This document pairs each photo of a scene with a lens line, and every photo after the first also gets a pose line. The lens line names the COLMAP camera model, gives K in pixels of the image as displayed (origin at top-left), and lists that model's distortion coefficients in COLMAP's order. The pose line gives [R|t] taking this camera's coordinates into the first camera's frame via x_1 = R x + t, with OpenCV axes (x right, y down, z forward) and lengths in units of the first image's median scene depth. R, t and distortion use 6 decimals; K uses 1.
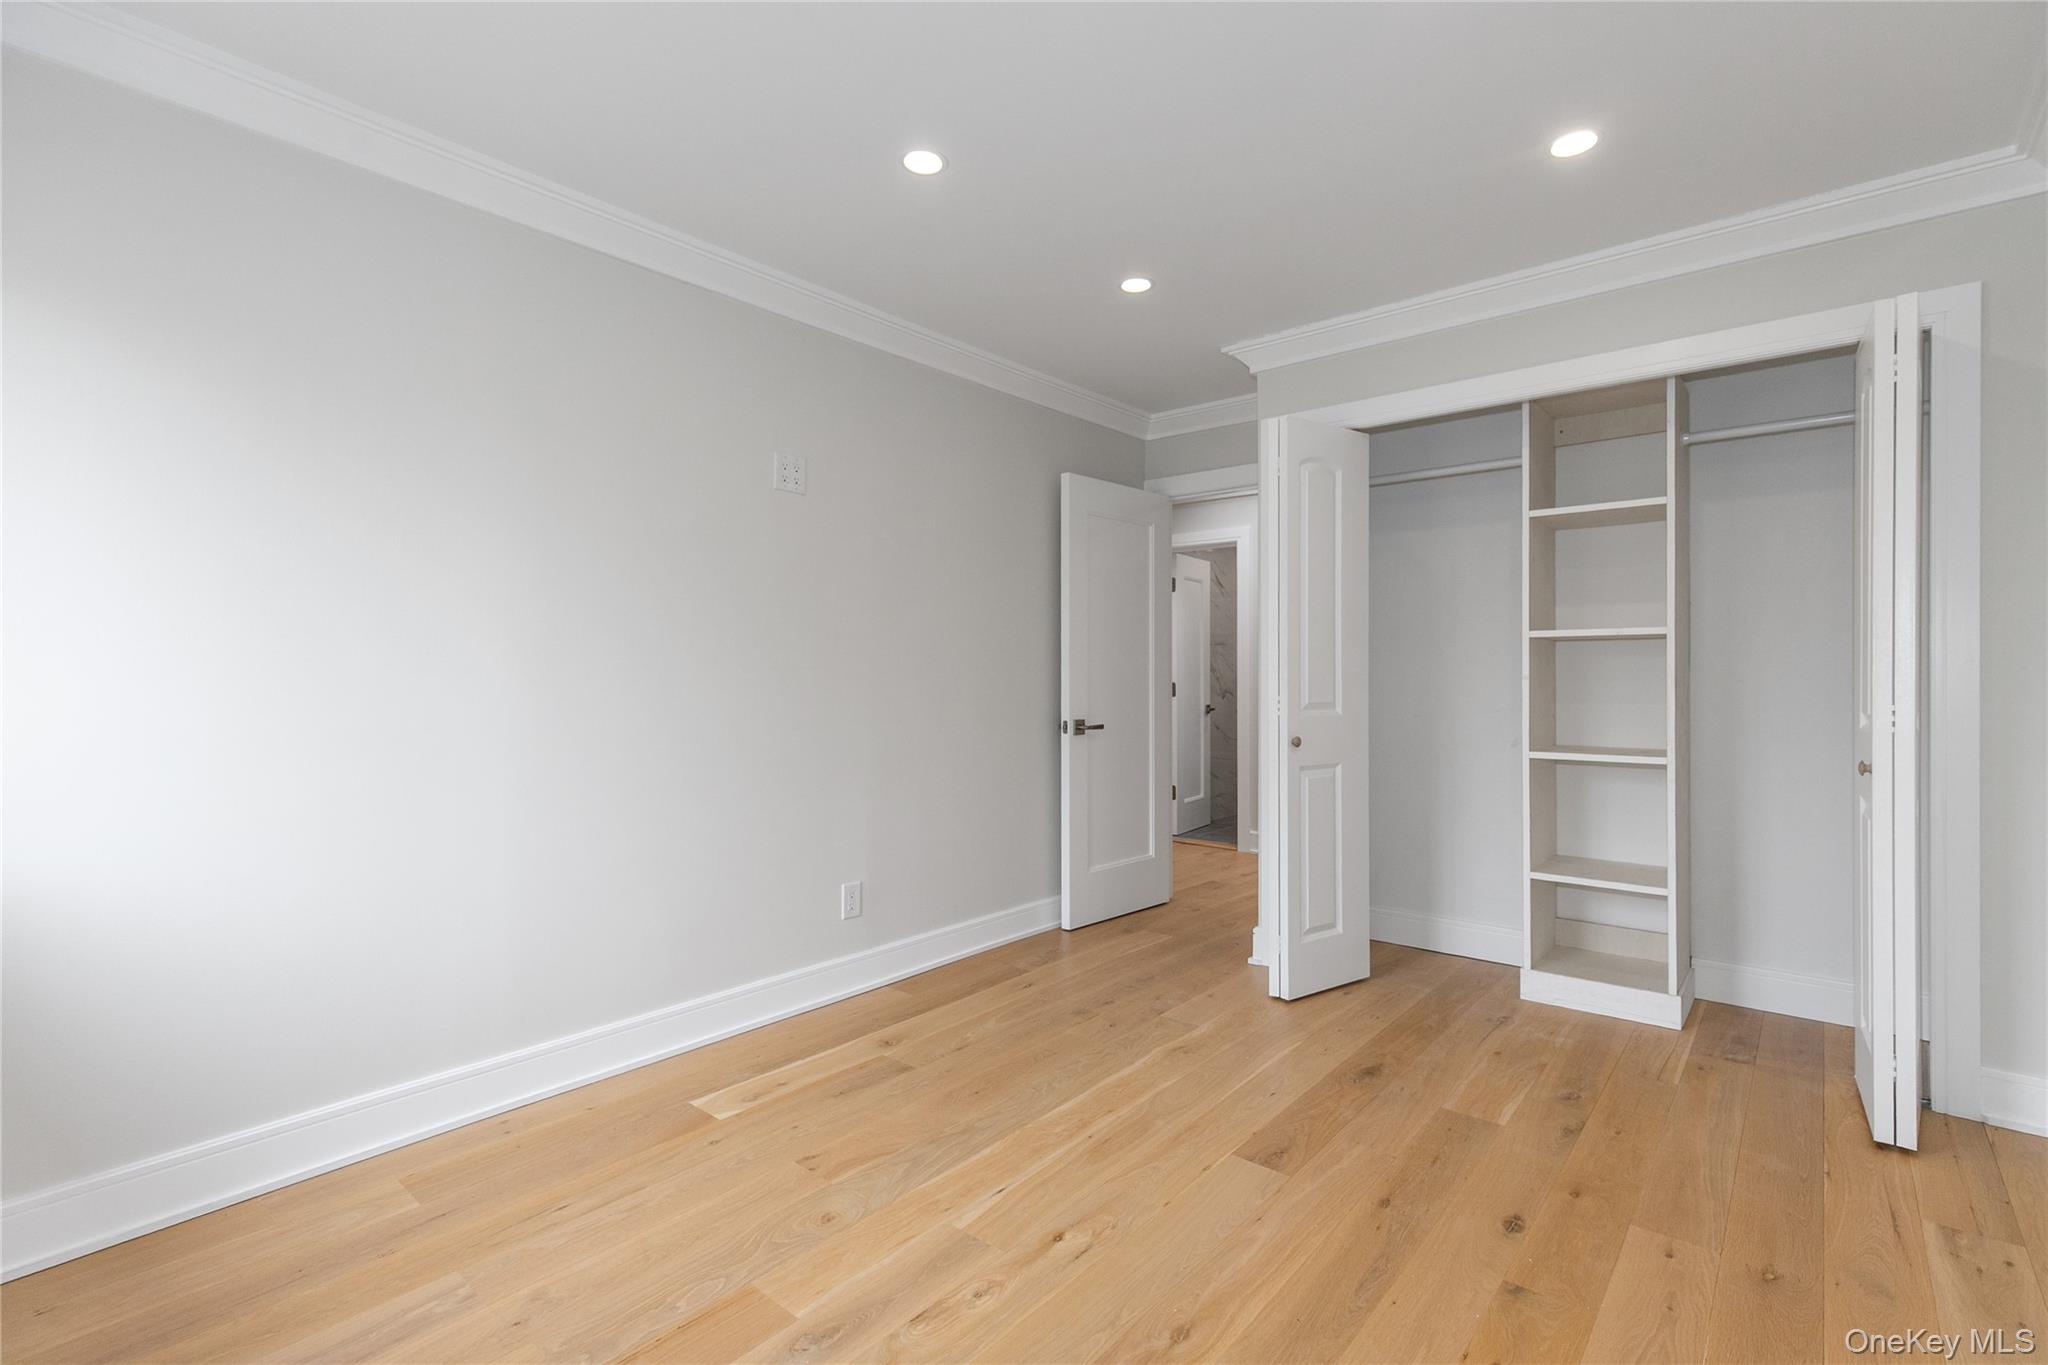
lens RADIAL K [[936.0, 0, 1019.7], [0, 936.0, 673.3], [0, 0, 1]] dist [0.005865, 0.000370]
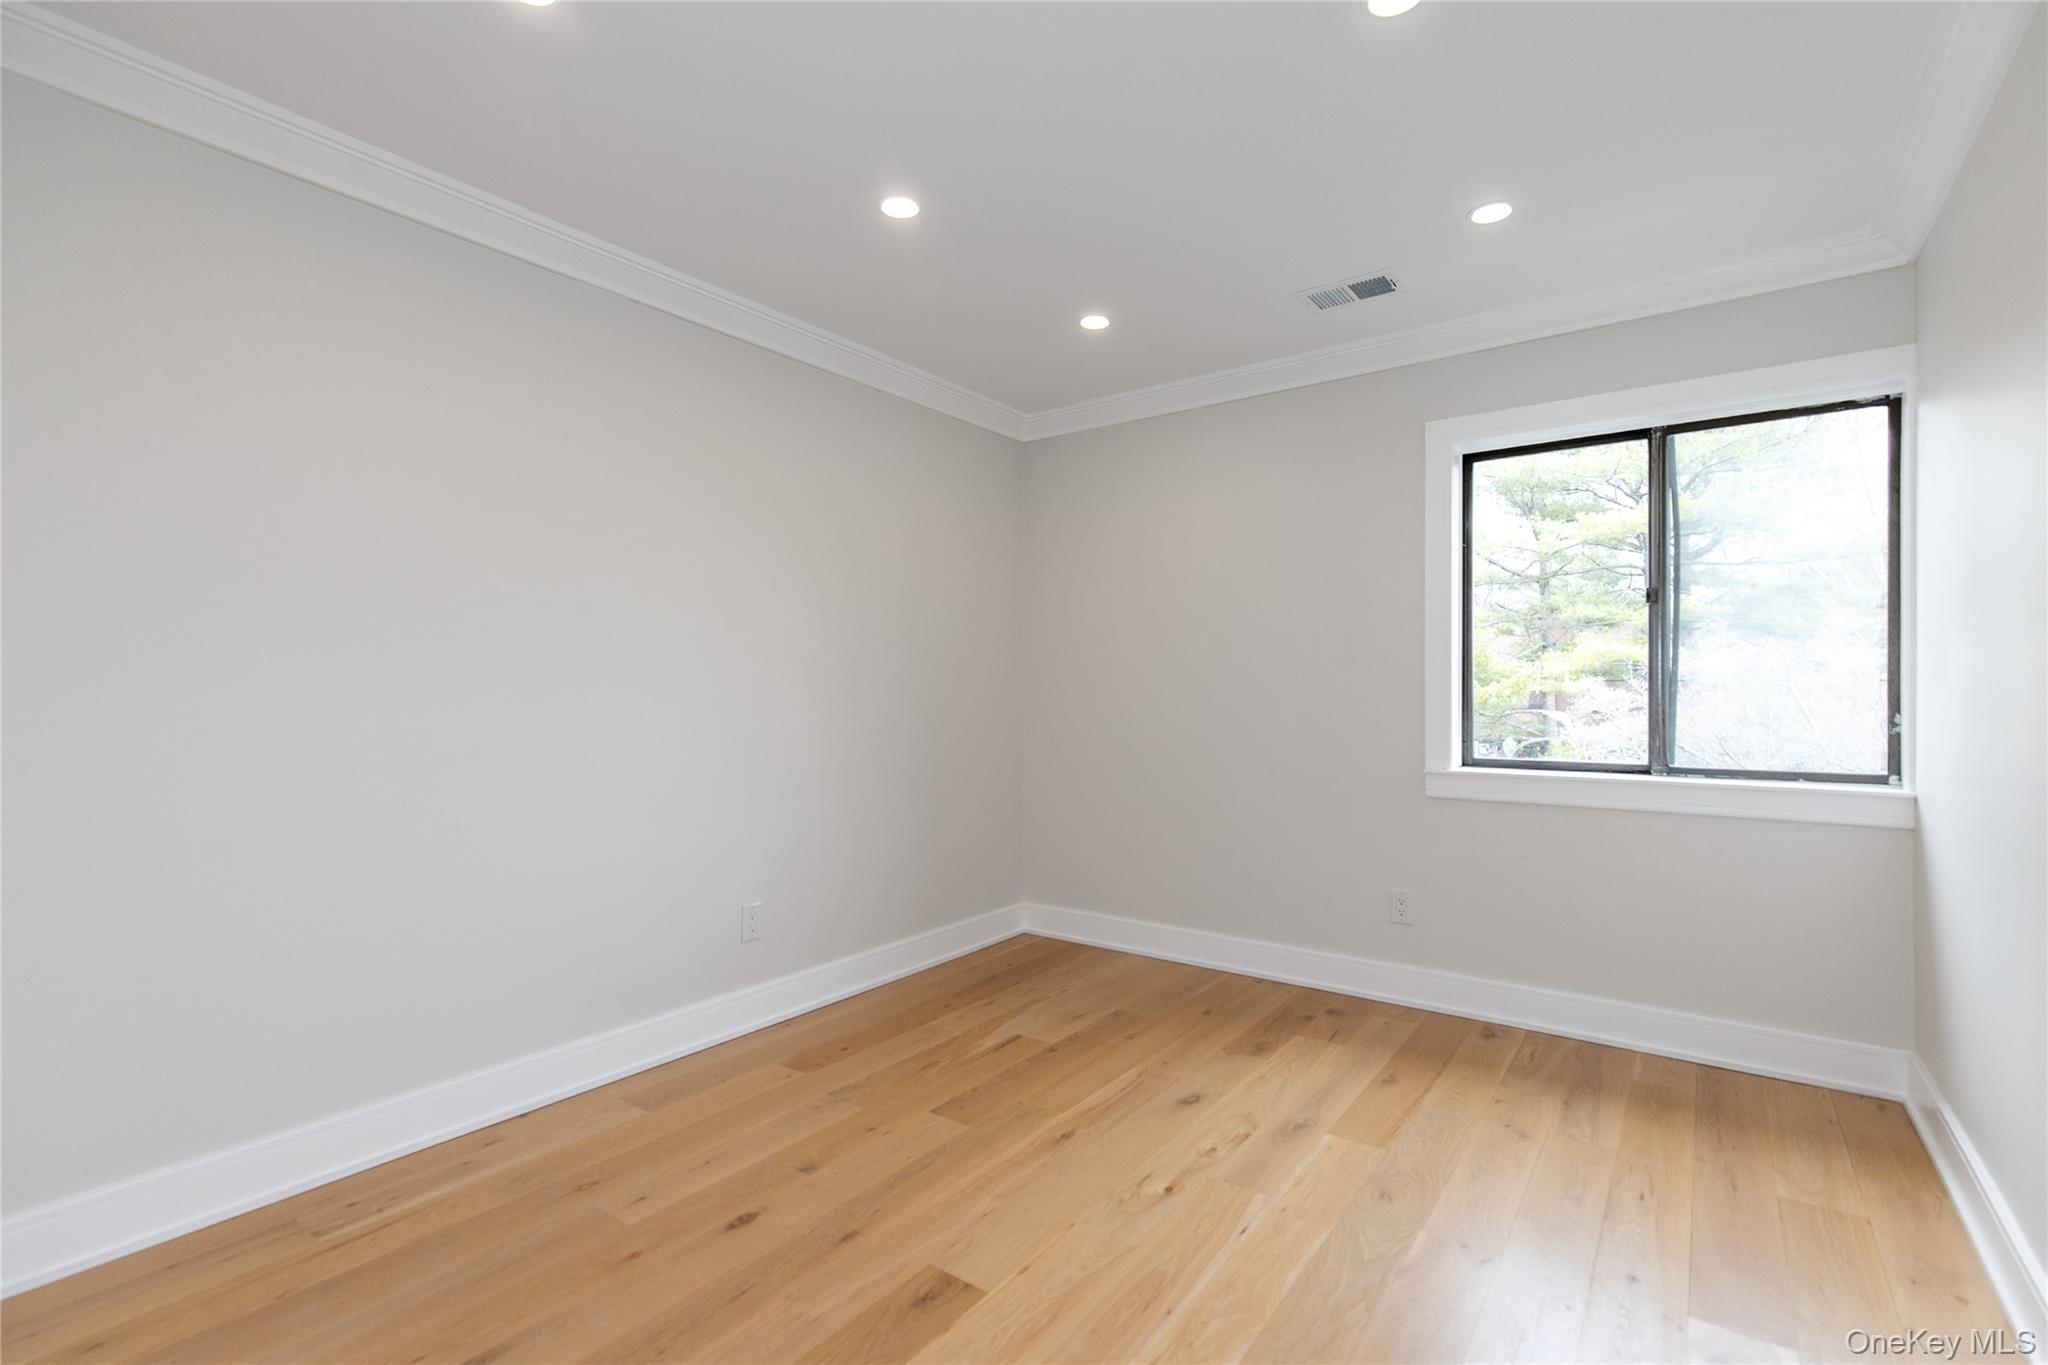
lens RADIAL K [[936.0, 0, 1019.7], [0, 936.0, 673.3], [0, 0, 1]] dist [0.005865, 0.000370]
pose [[-0.997358, 0.000930, -0.072636, 0.299985], [0.002478, 0.999772, -0.021216, 0.001977], [0.072600, -0.021340, -0.997133, 2.113740]]
